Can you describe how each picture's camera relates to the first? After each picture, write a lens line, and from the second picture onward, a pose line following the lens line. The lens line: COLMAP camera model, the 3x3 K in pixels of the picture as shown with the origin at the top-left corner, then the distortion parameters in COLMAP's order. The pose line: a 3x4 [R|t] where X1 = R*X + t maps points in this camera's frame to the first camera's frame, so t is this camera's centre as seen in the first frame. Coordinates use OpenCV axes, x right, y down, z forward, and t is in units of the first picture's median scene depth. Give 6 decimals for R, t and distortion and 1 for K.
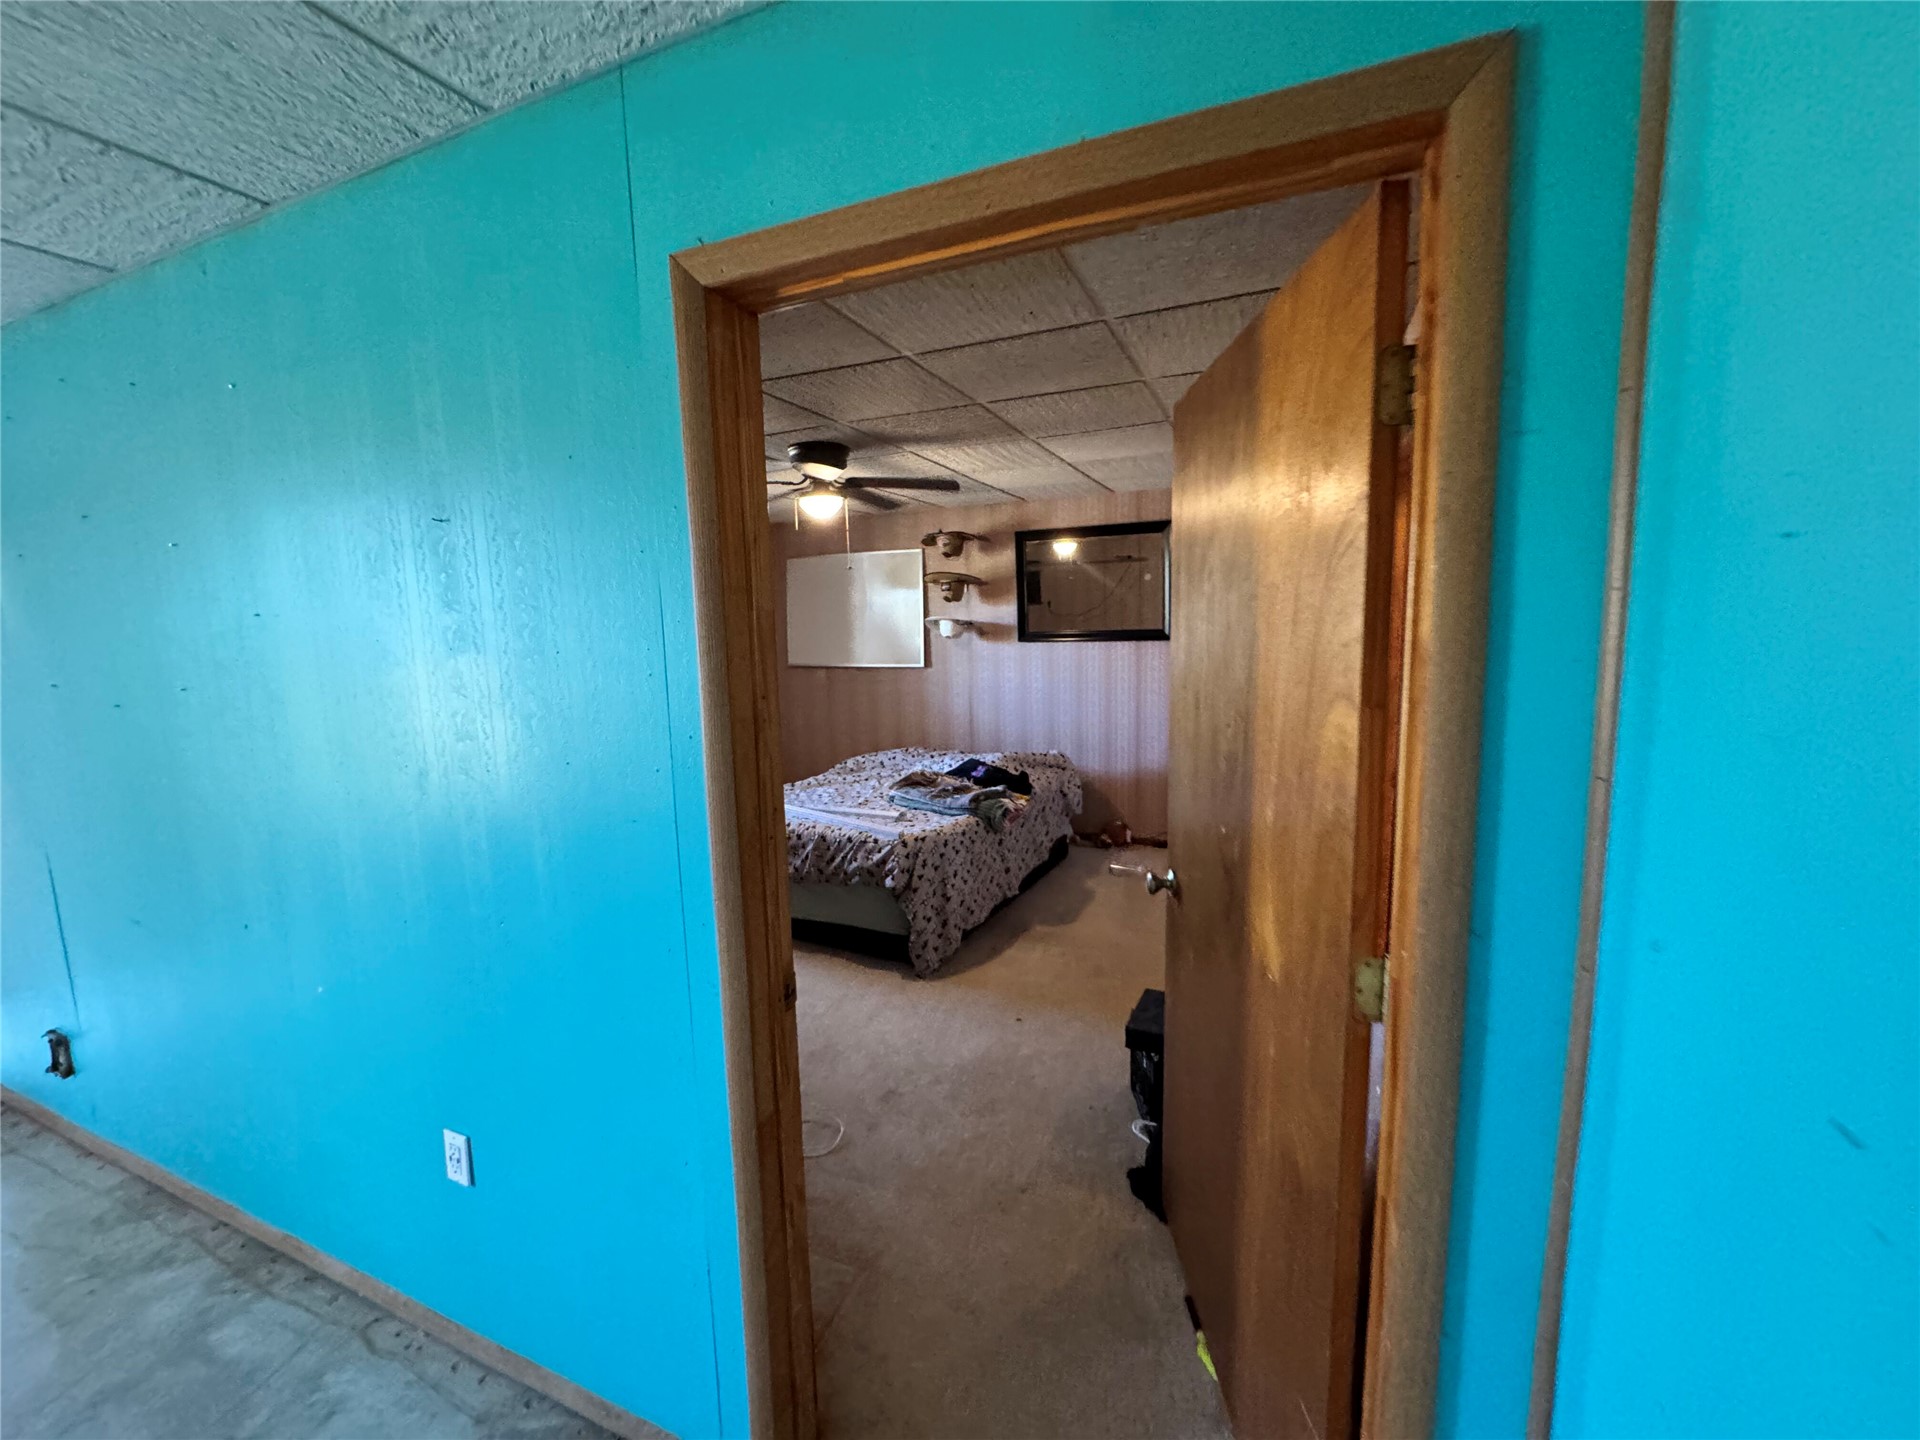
lens RADIAL K [[769.6, 0, 960.0], [0, 769.6, 720.0], [0, 0, 1]] dist [-0.002464, 0.000919]
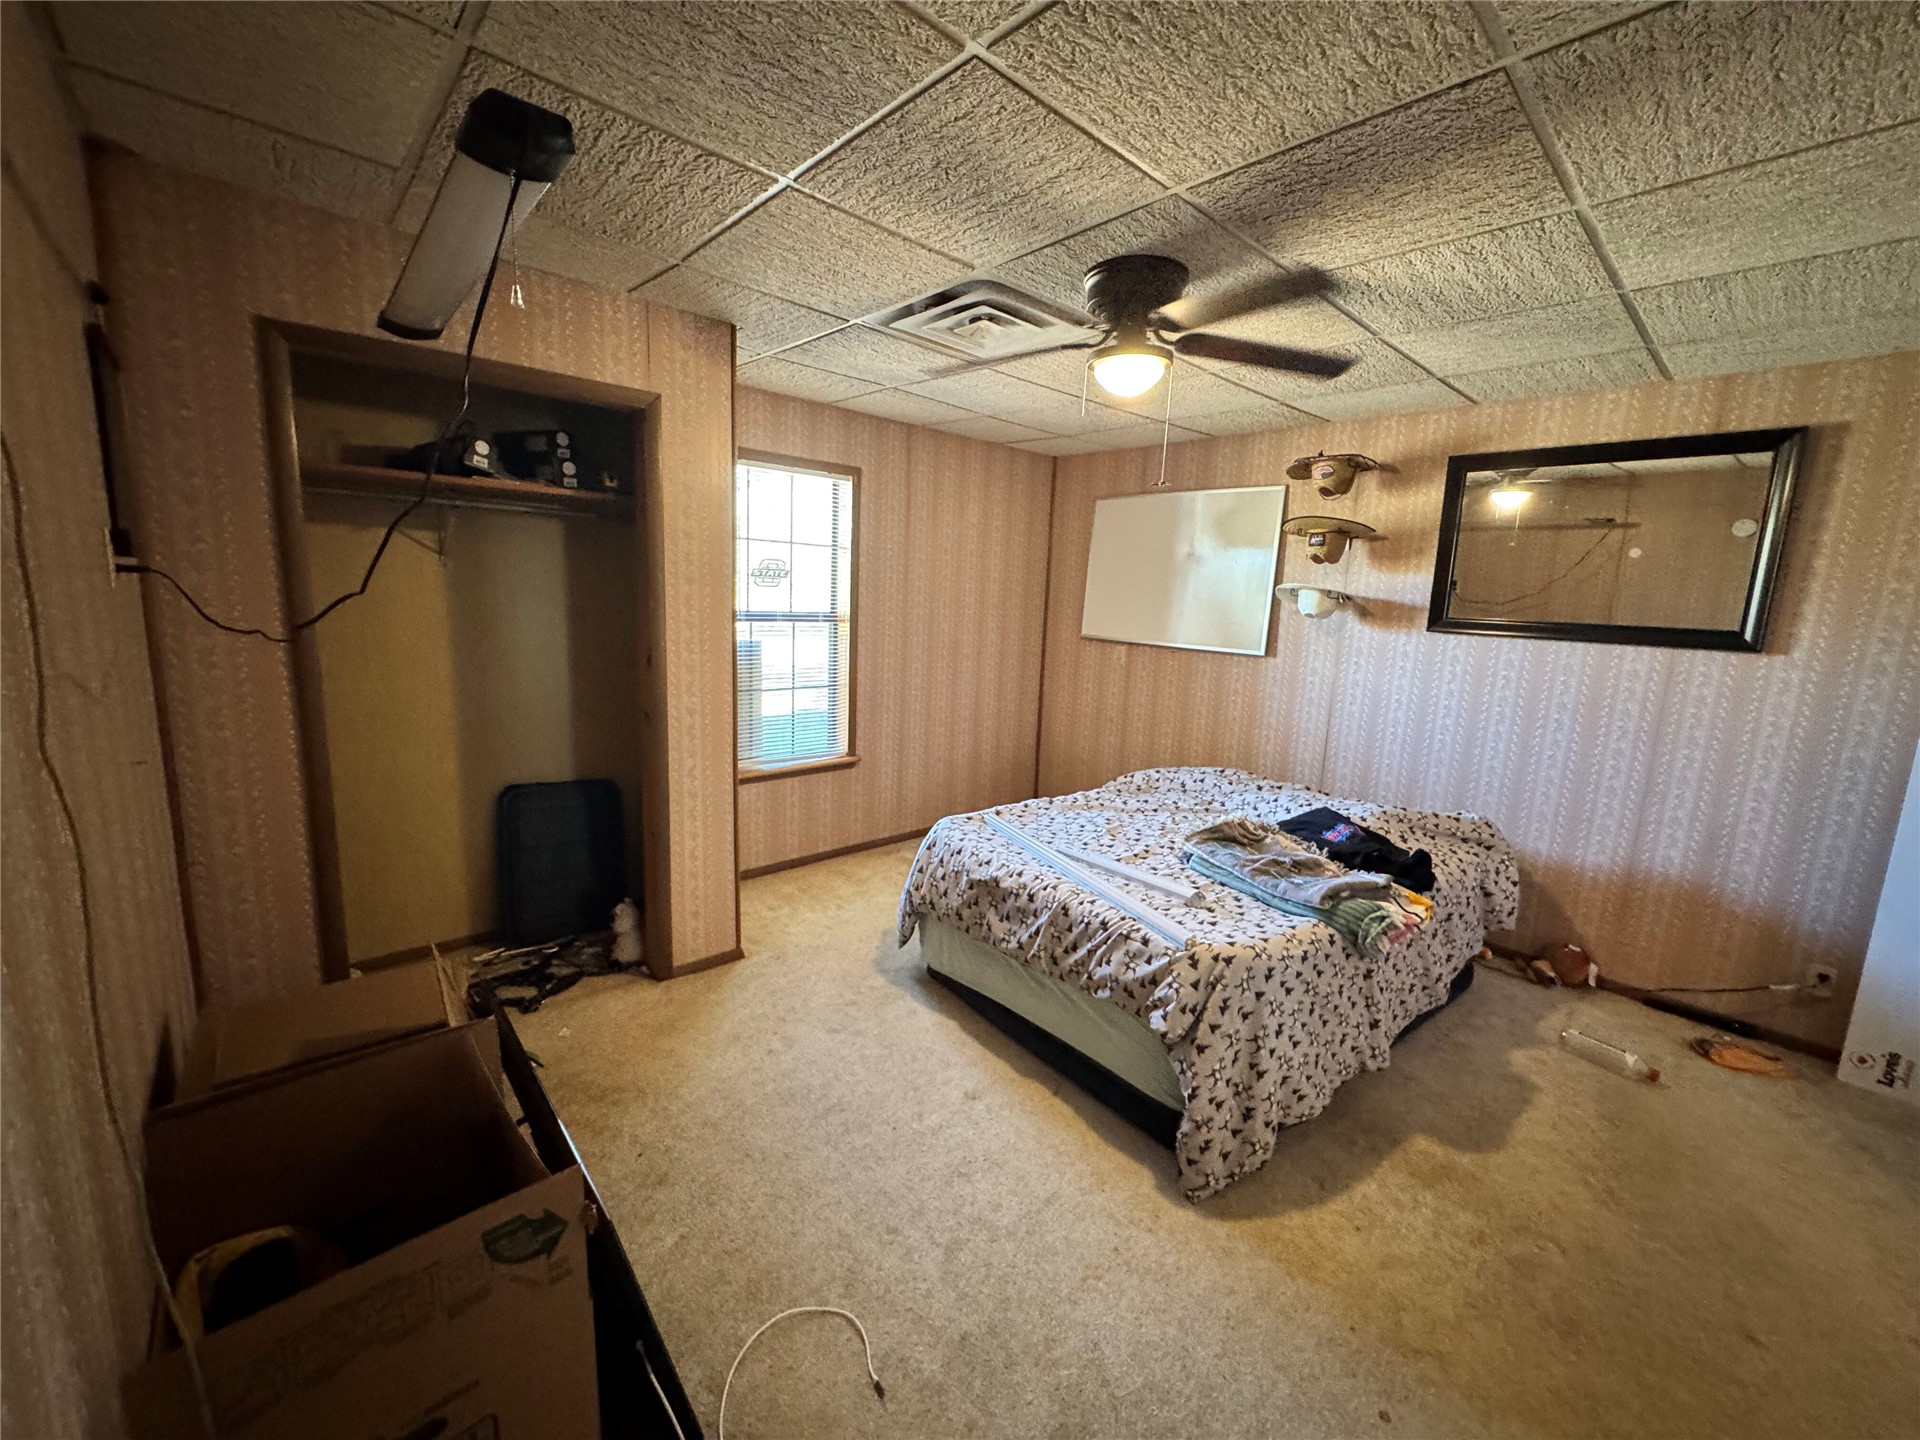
lens RADIAL K [[769.6, 0, 960.0], [0, 769.6, 720.0], [0, 0, 1]] dist [-0.002464, 0.000919]
pose [[0.911527, 0.132212, -0.389409, -0.027864], [-0.118053, 0.991182, 0.060187, -0.029537], [0.393932, -0.008891, 0.919097, 0.360283]]
